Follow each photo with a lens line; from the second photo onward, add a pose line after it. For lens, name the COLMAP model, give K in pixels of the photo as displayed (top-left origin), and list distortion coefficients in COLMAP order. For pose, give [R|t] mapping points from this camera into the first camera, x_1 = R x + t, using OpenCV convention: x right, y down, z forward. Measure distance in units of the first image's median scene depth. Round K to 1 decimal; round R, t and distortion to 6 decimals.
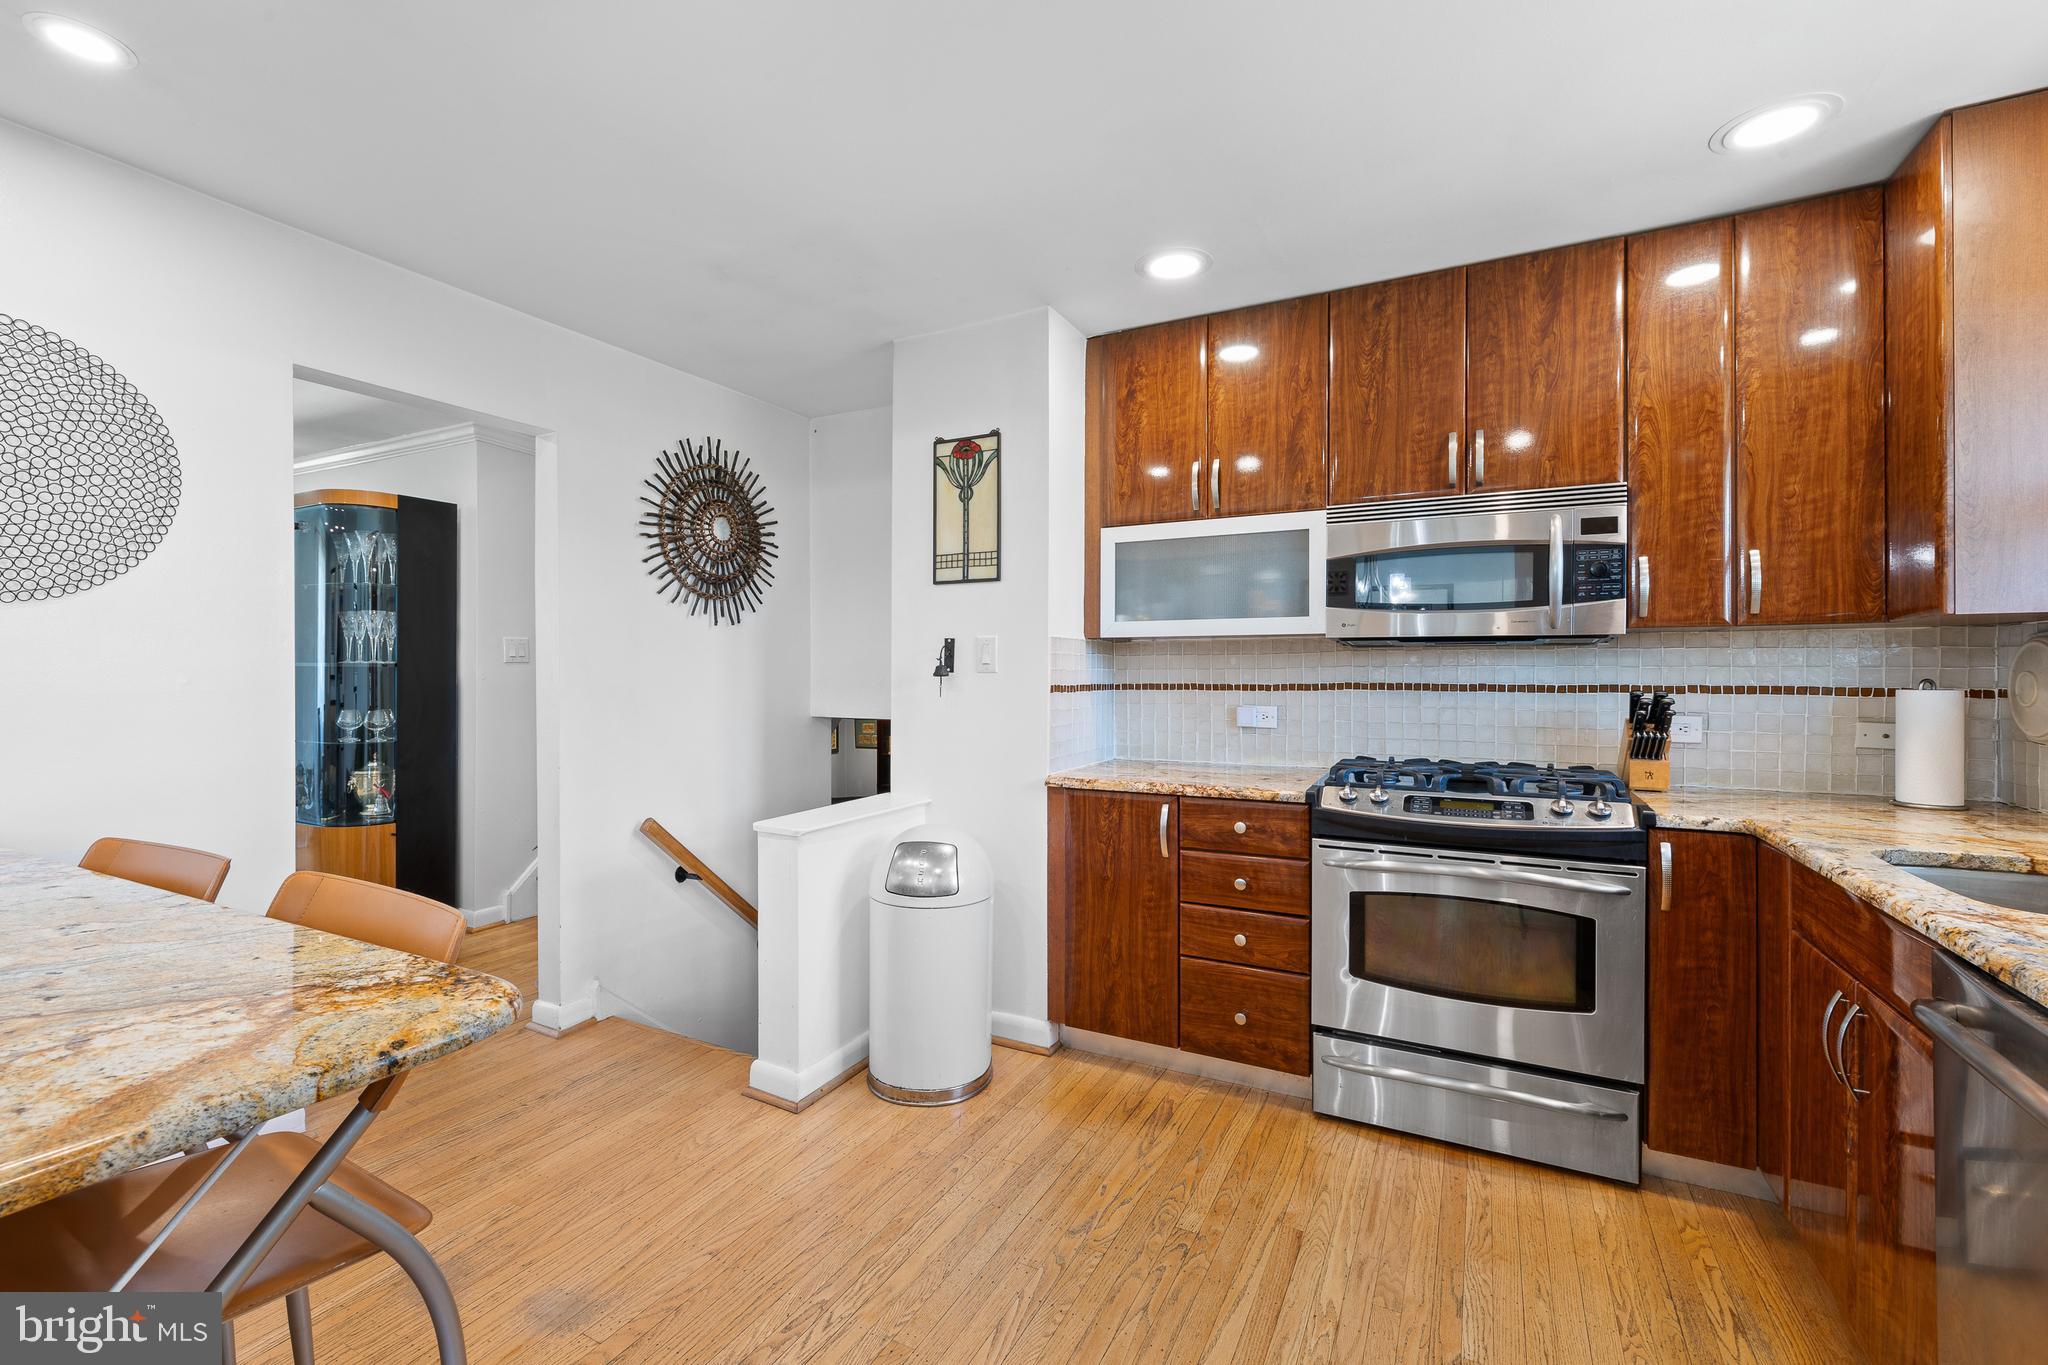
lens RADIAL K [[874.7, 0, 1034.8], [0, 874.7, 675.2], [0, 0, 1]] dist [0.000930, -0.000239]
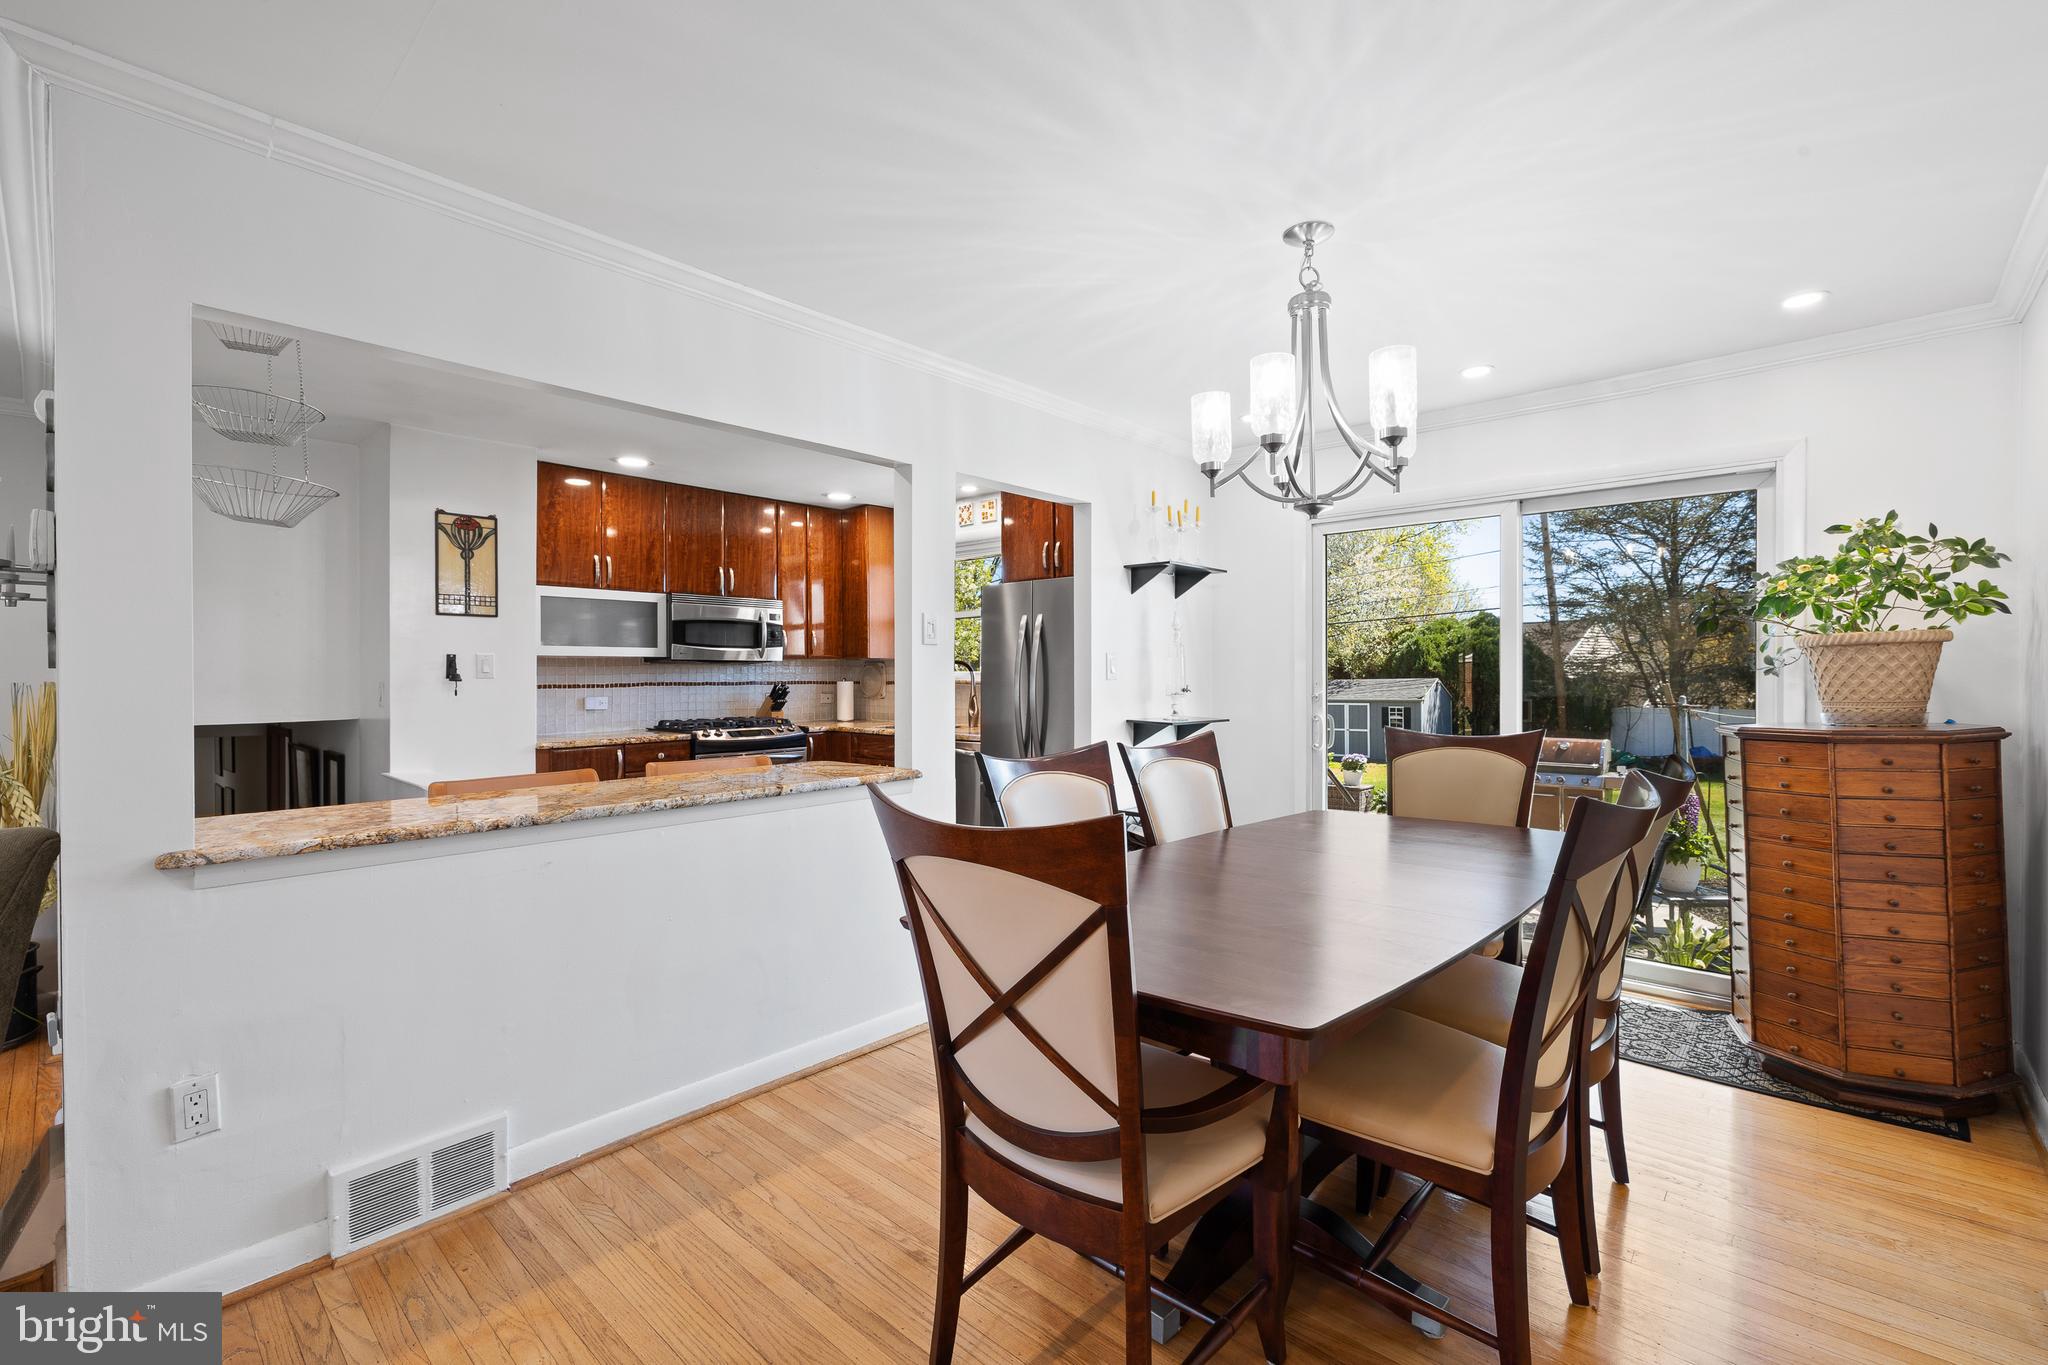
lens RADIAL K [[874.7, 0, 1024.8], [0, 874.7, 680.1], [0, 0, 1]] dist [0.000930, -0.000239]
pose [[0.261030, -0.009261, 0.965286, -1.395300], [0.007473, 0.999943, 0.007573, -0.004545], [-0.965302, 0.005237, 0.261085, -0.298253]]
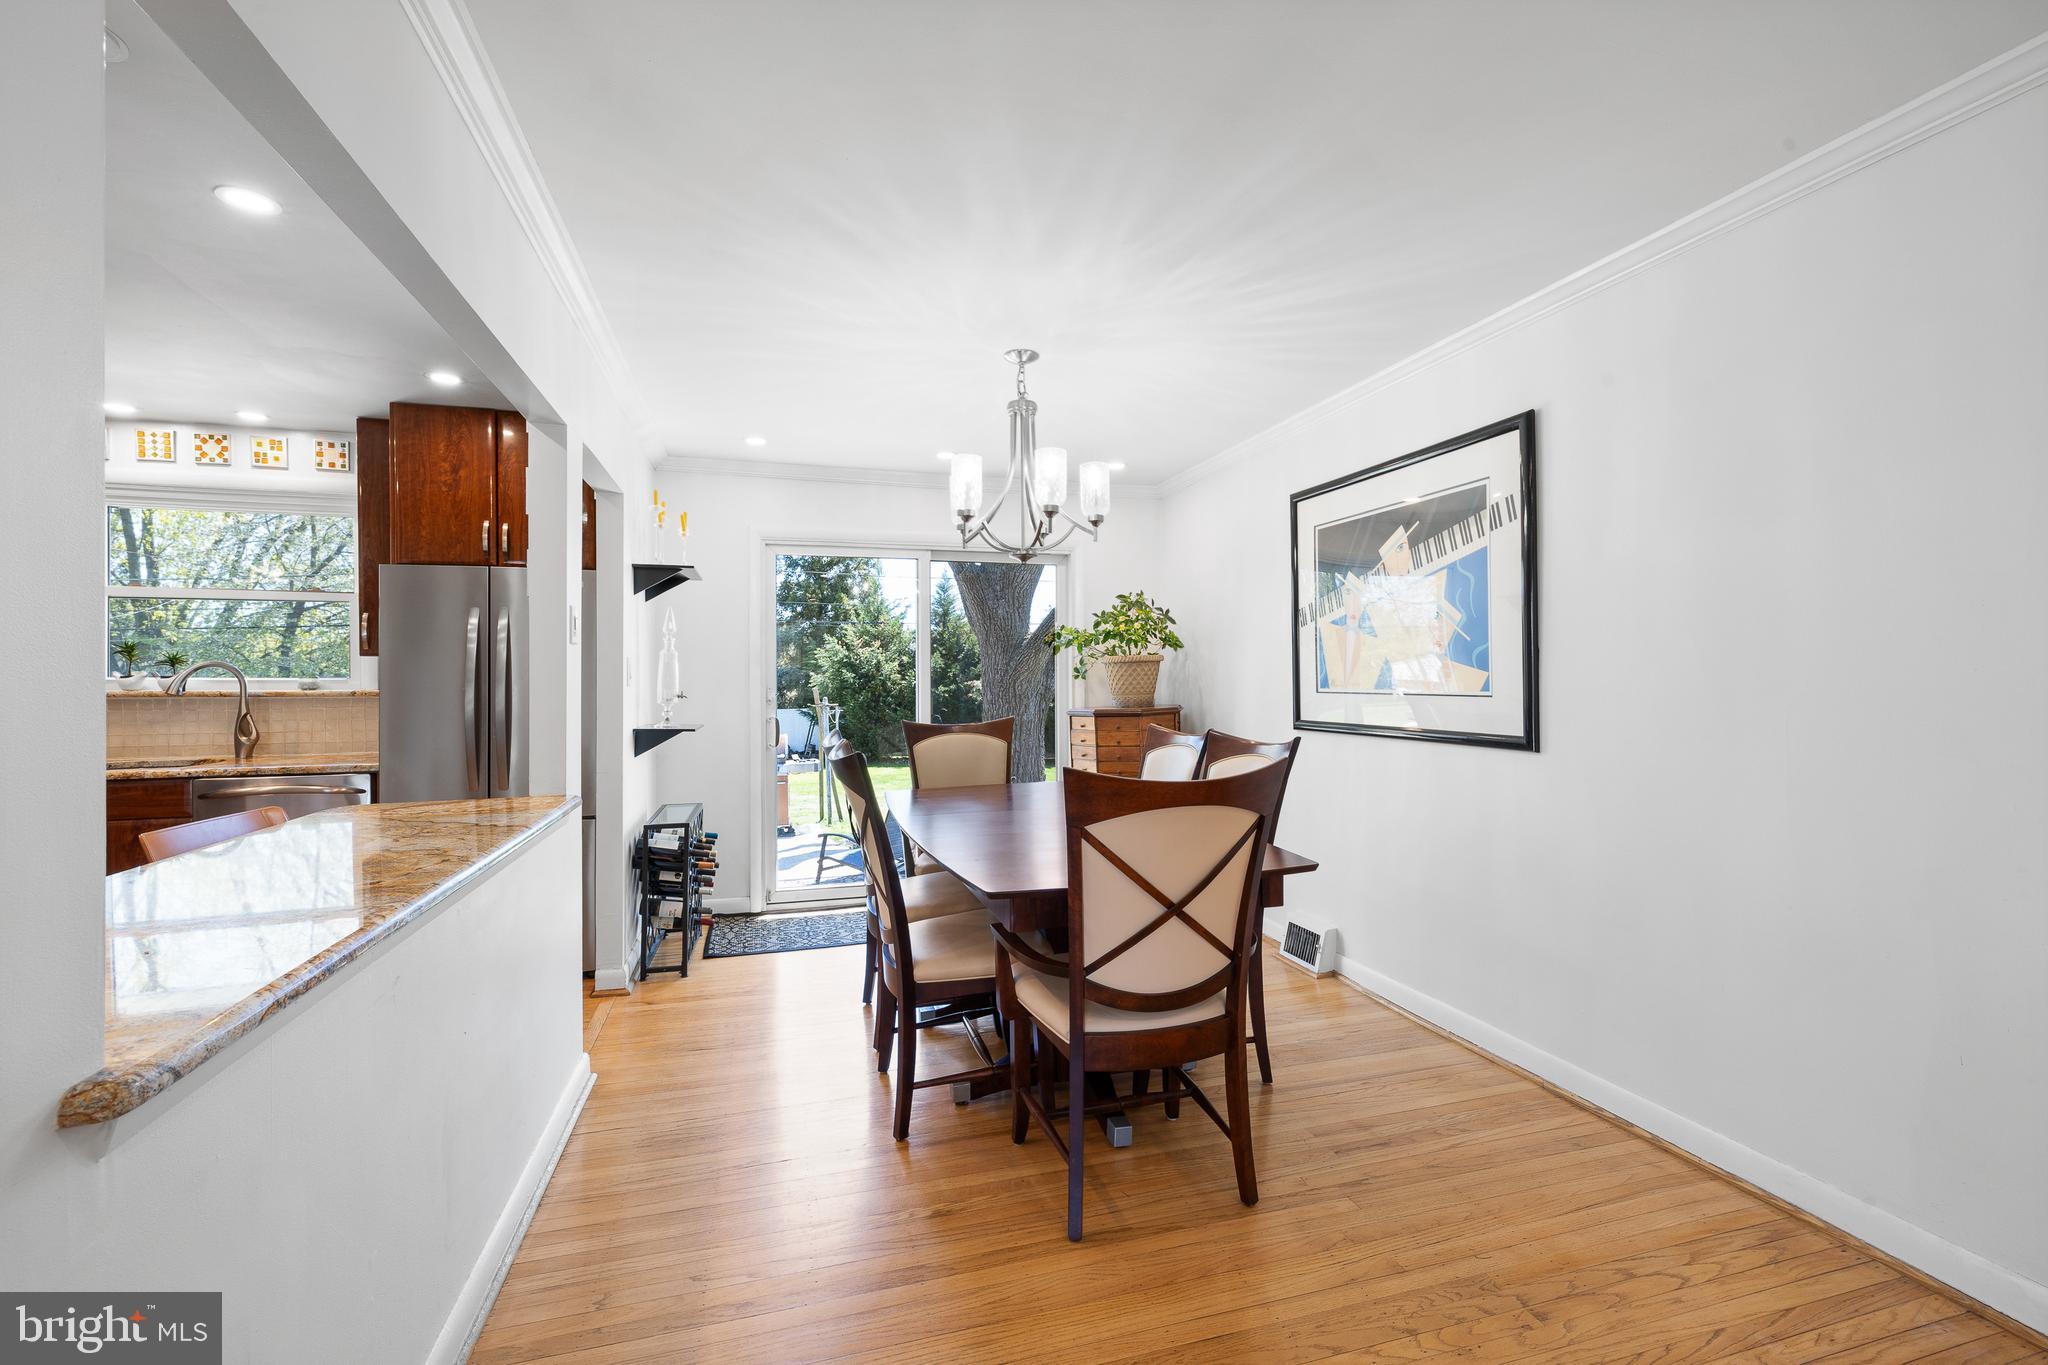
lens RADIAL K [[874.7, 0, 1023.9], [0, 874.7, 675.5], [0, 0, 1]] dist [0.000930, -0.000239]
pose [[-0.690110, 0.004947, 0.723687, -1.344726], [0.007413, 0.999972, 0.000233, -0.005858], [-0.723666, 0.005526, -0.690128, 0.460888]]
